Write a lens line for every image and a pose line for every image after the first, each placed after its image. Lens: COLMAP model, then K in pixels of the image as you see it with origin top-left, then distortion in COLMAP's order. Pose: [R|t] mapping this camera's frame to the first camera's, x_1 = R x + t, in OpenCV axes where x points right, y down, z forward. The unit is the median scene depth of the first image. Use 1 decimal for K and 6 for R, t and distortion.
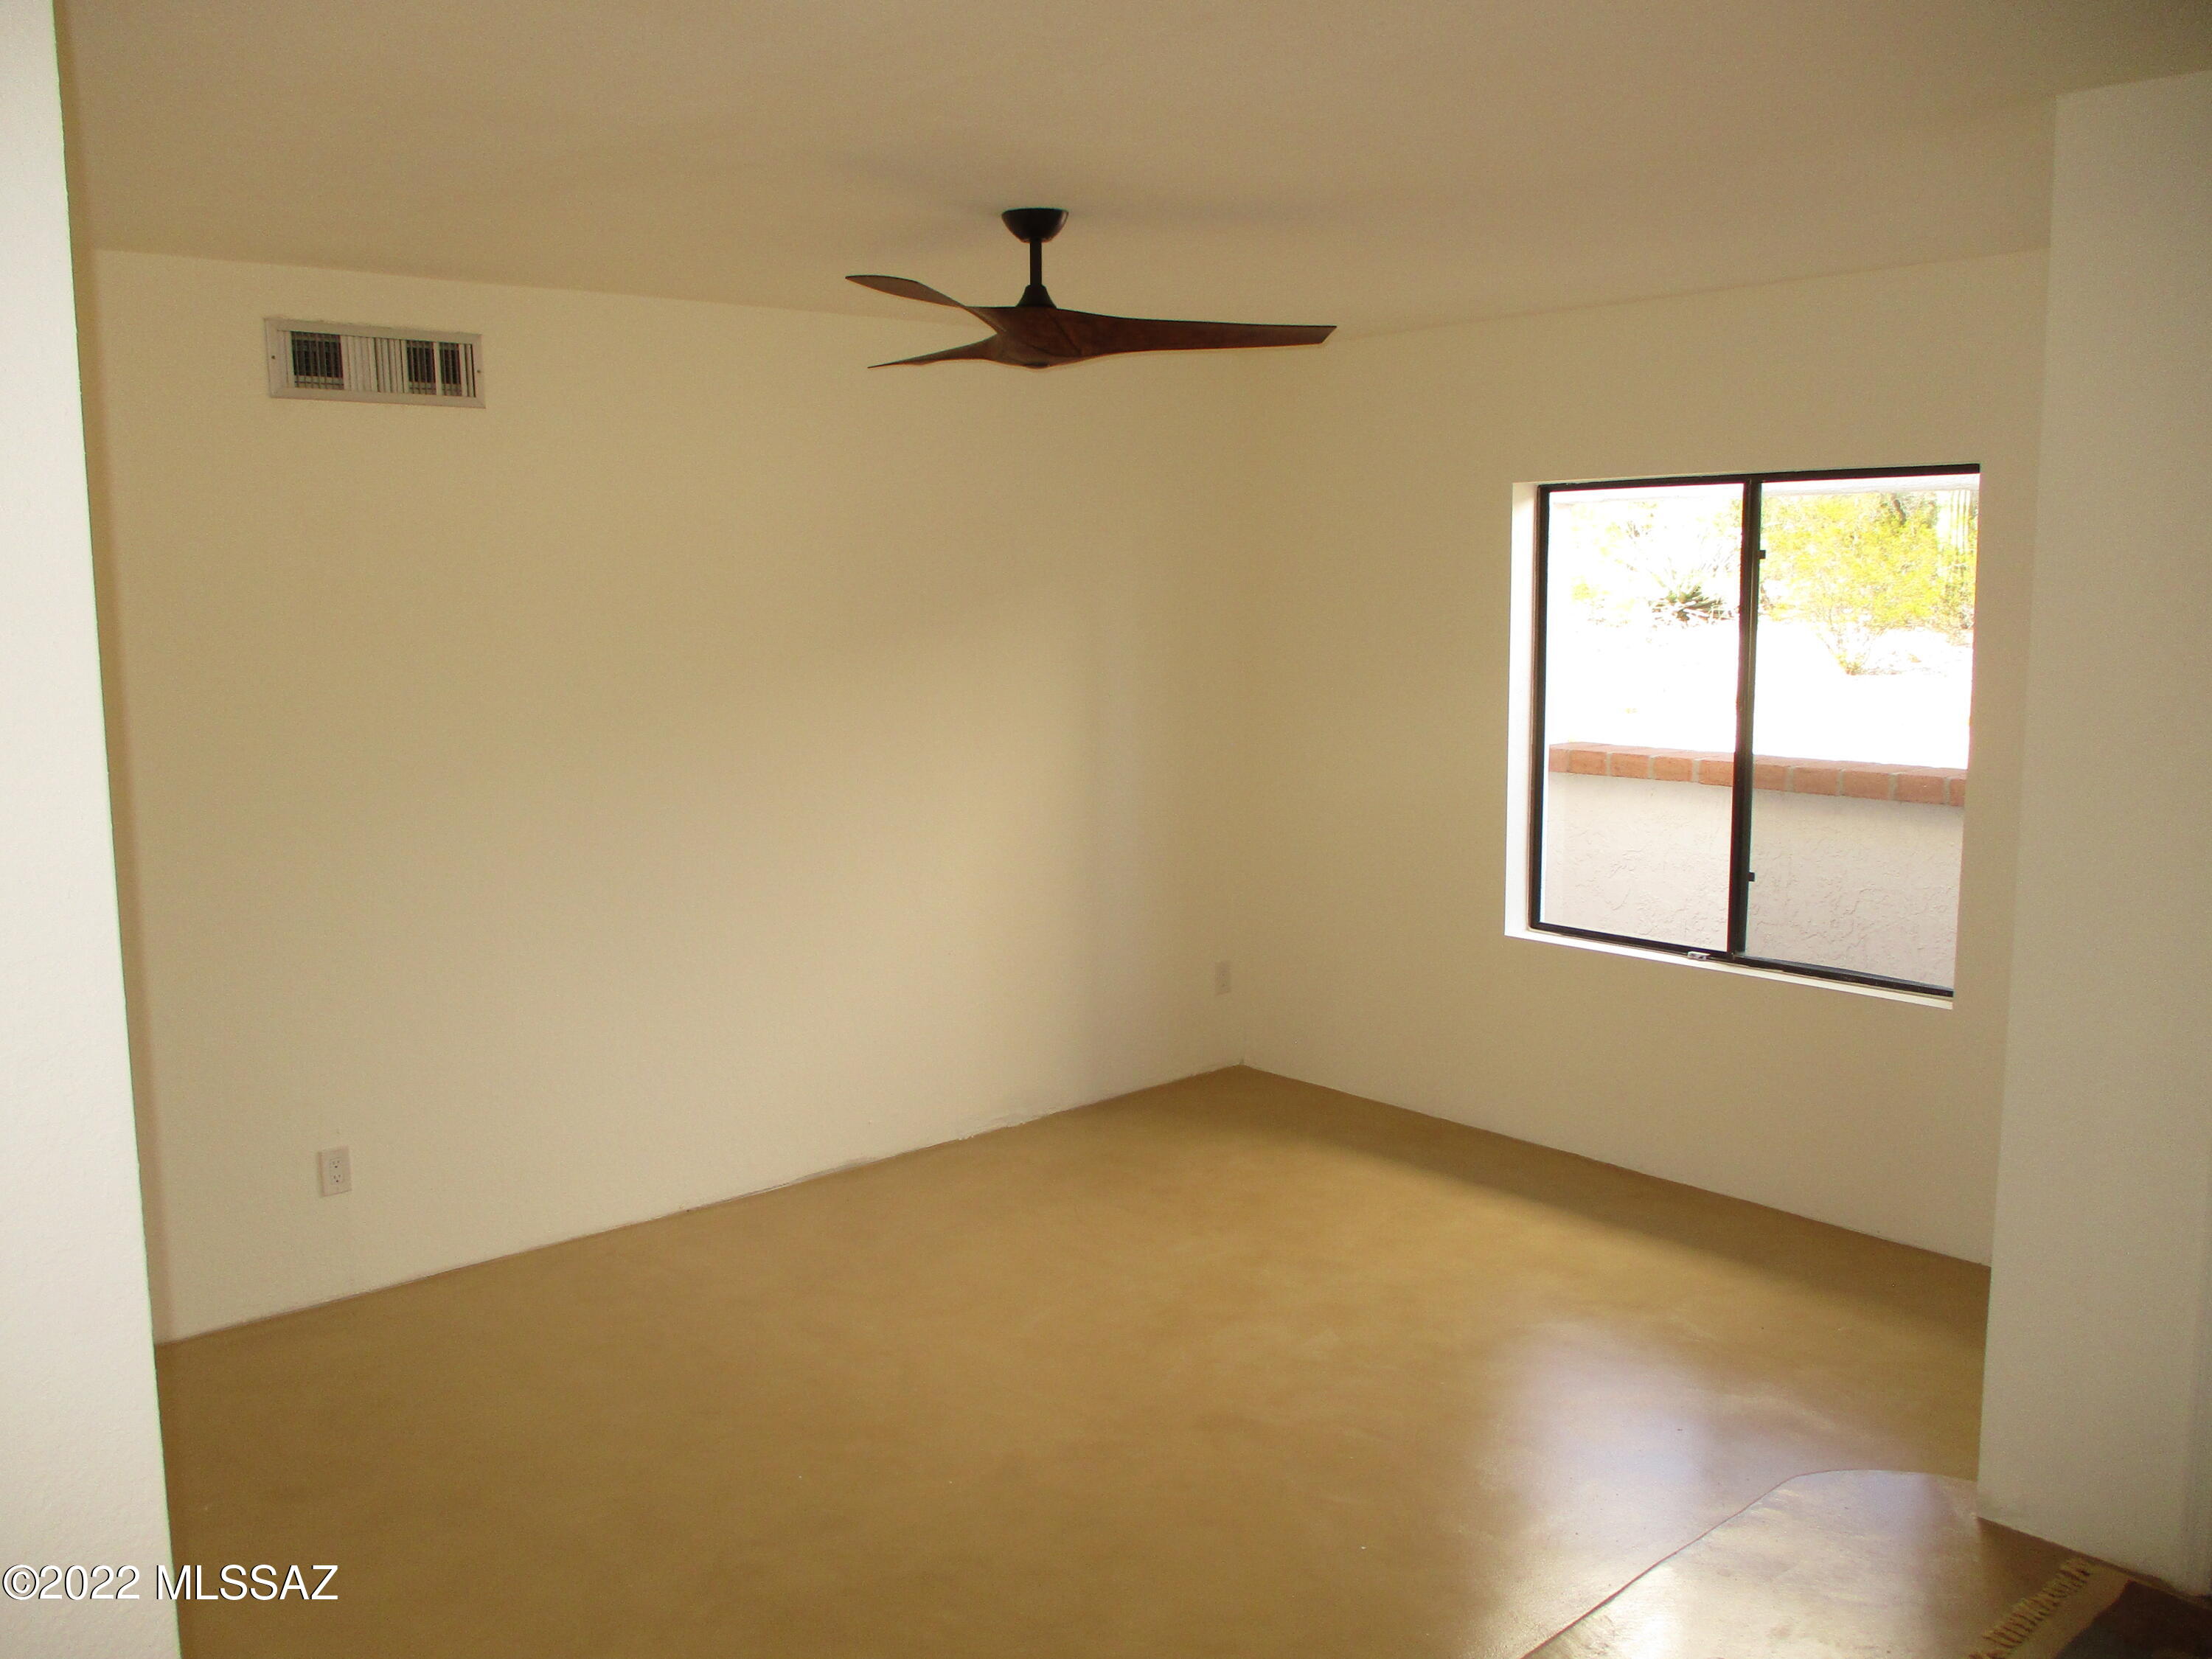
lens RADIAL K [[1804.1, 0, 1109.6], [0, 1804.1, 826.4], [0, 0, 1]] dist [-0.041095, 0.008866]
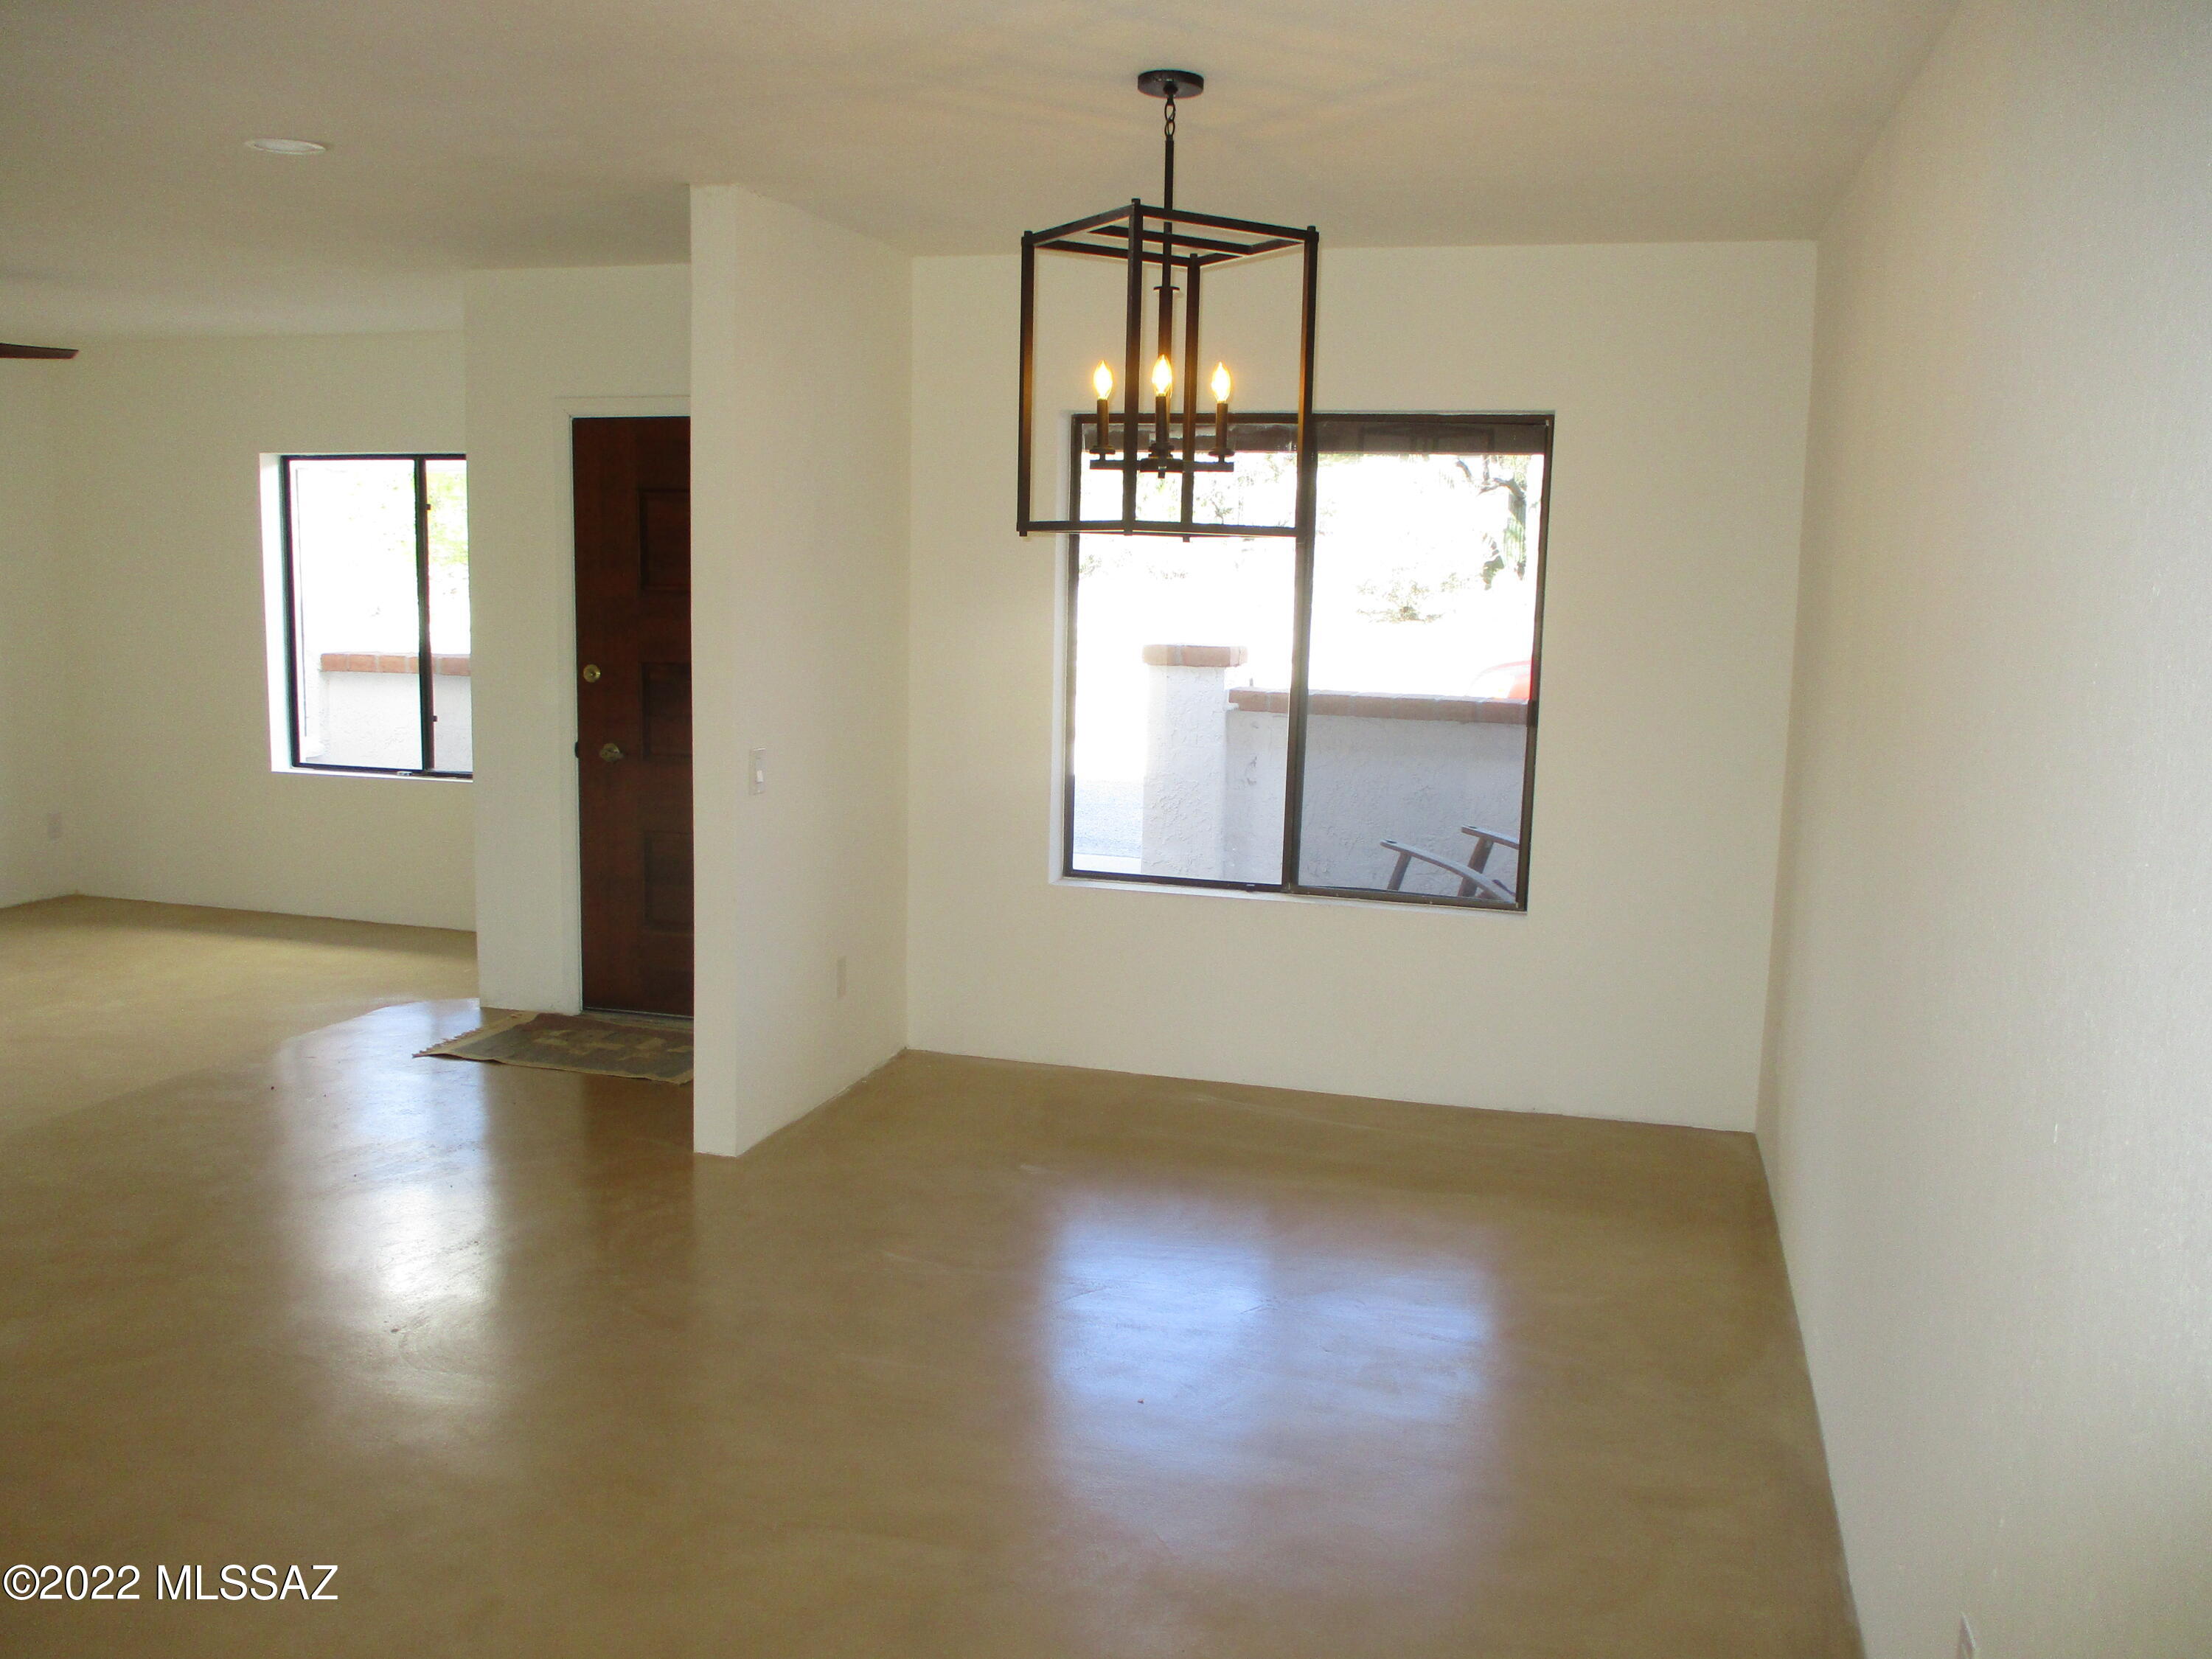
lens RADIAL K [[1745.4, 0, 1105.7], [0, 1745.4, 794.4], [0, 0, 1]] dist [-0.043642, 0.000582]
pose [[0.836968, -0.047694, 0.545169, 0.029886], [0.046581, 0.998789, 0.015864, 0.100336], [-0.545265, 0.012117, 0.838176, -0.572360]]
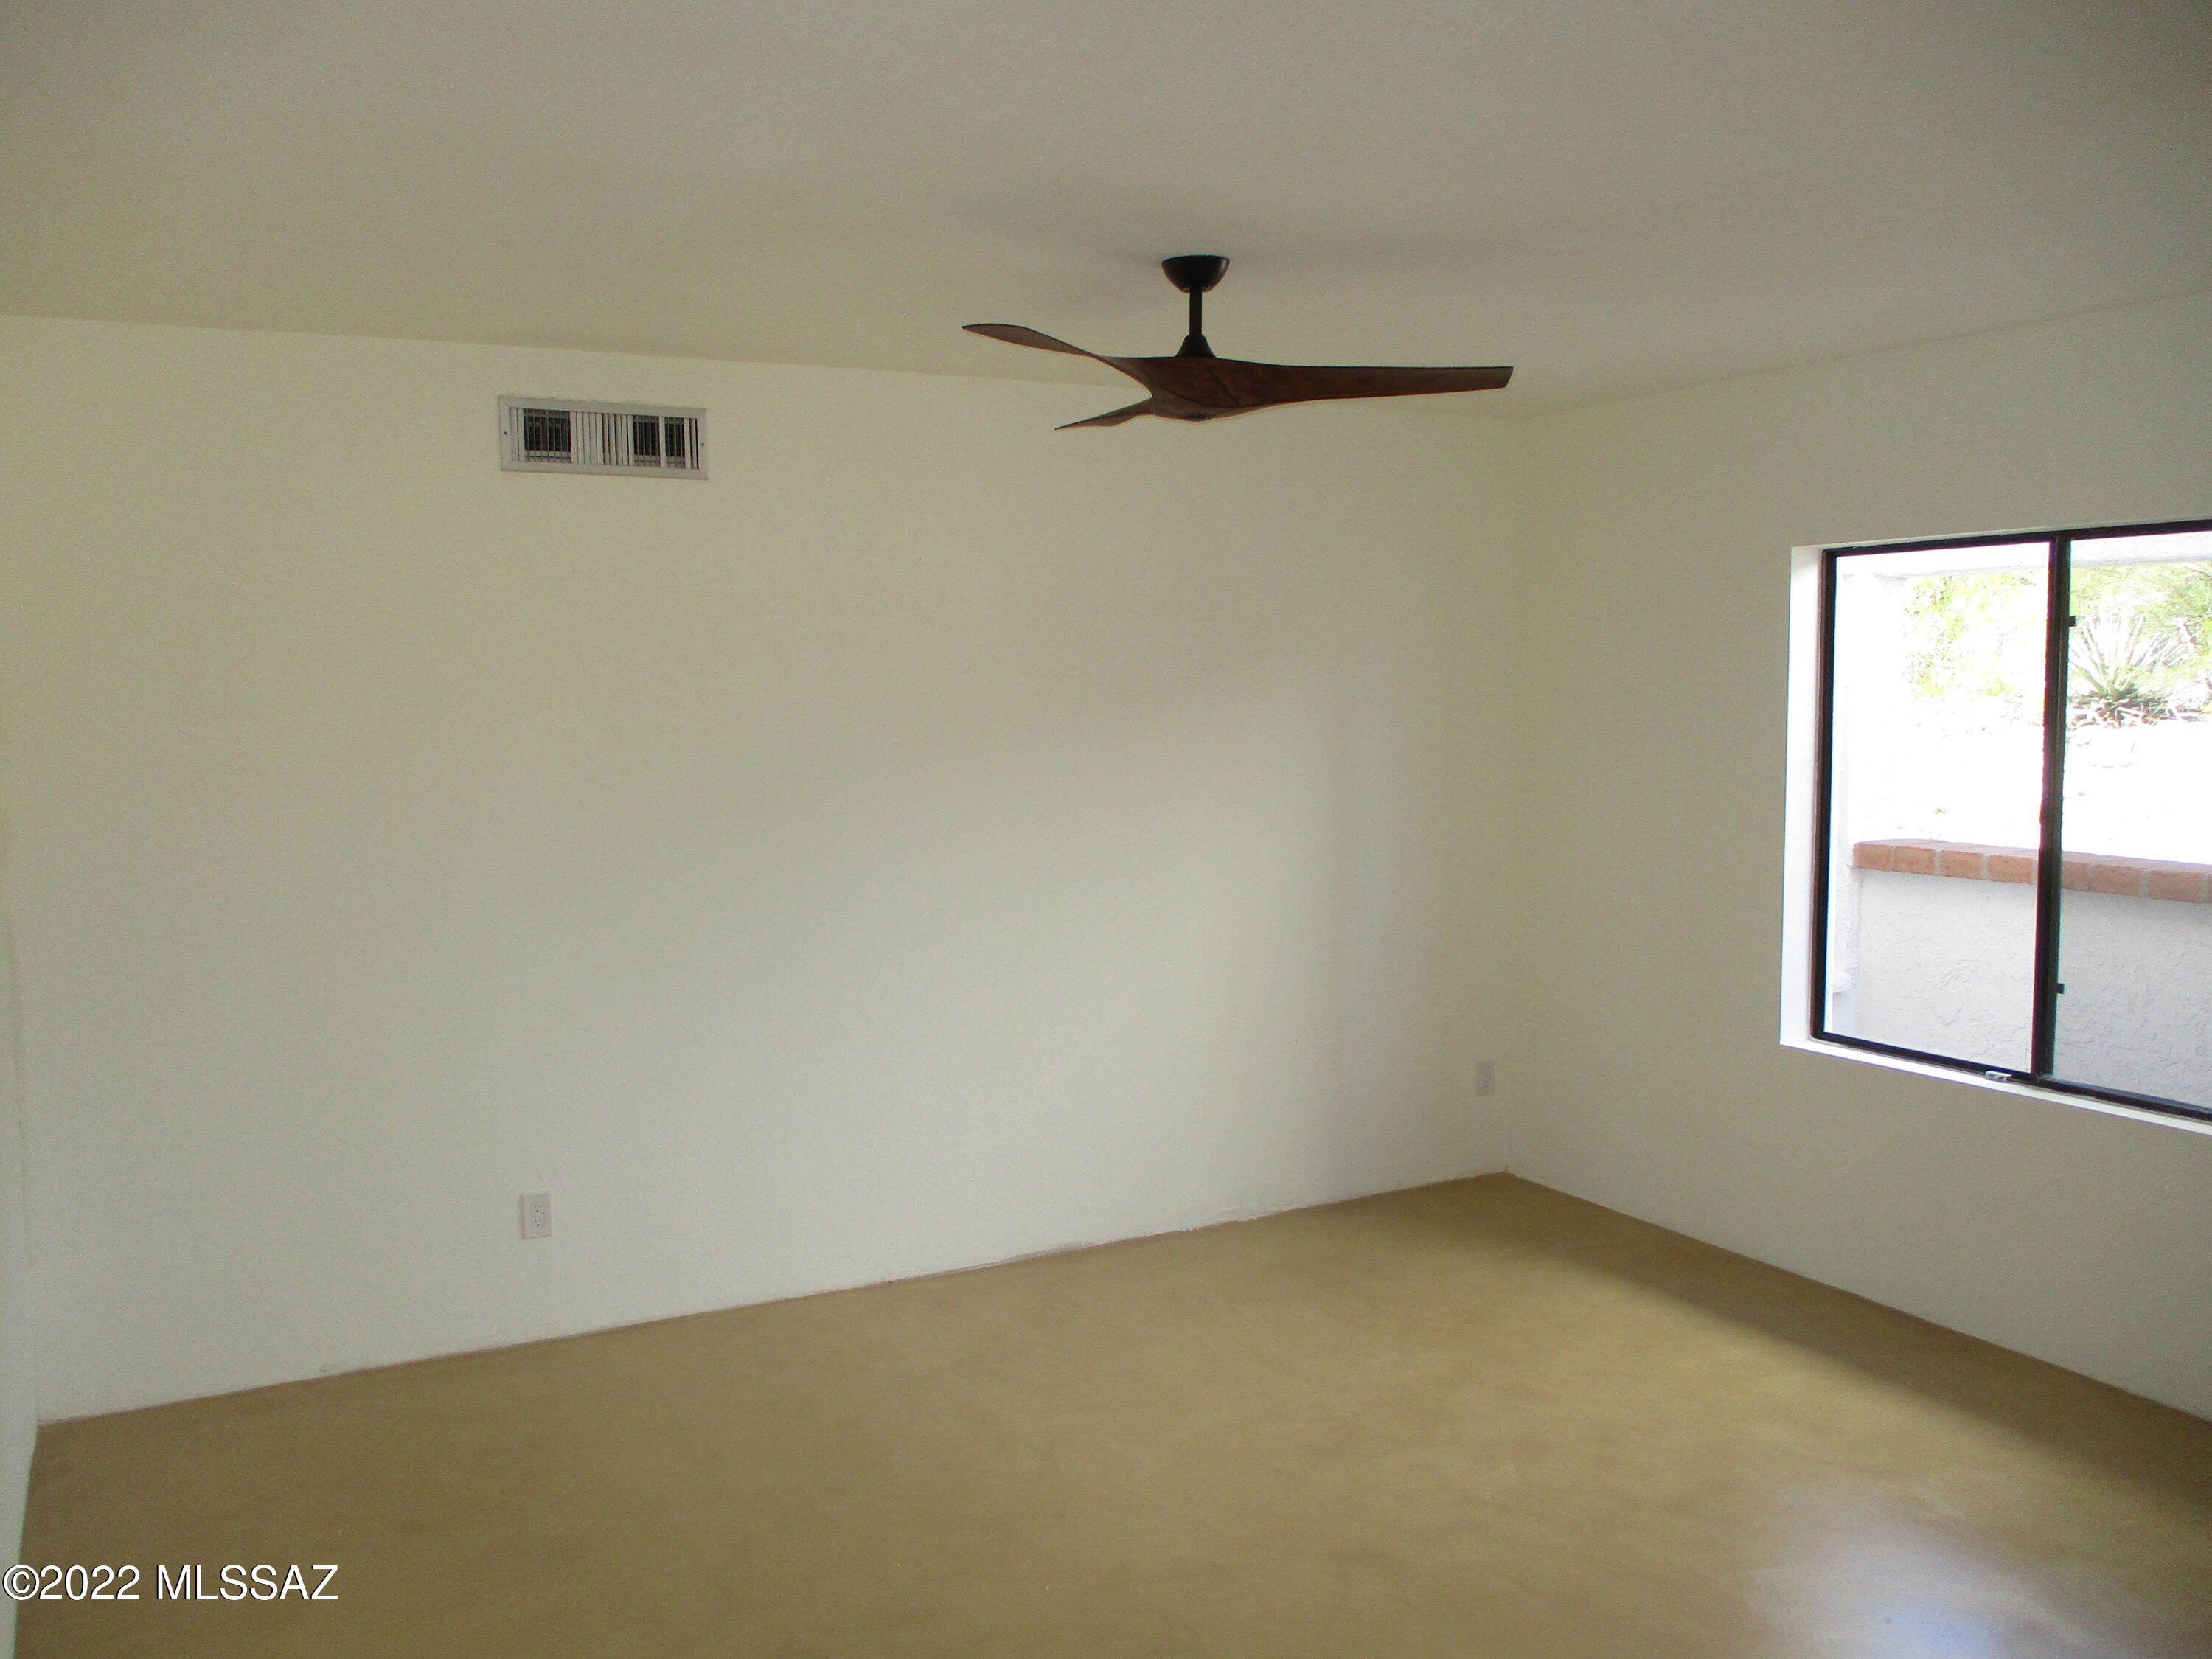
lens RADIAL K [[1804.1, 0, 1109.6], [0, 1804.1, 826.4], [0, 0, 1]] dist [-0.041095, 0.008866]
pose [[0.975113, 0.021972, -0.220618, 0.100402], [-0.033822, 0.998172, -0.050078, 0.008933], [0.219114, 0.056293, 0.974074, 0.048877]]
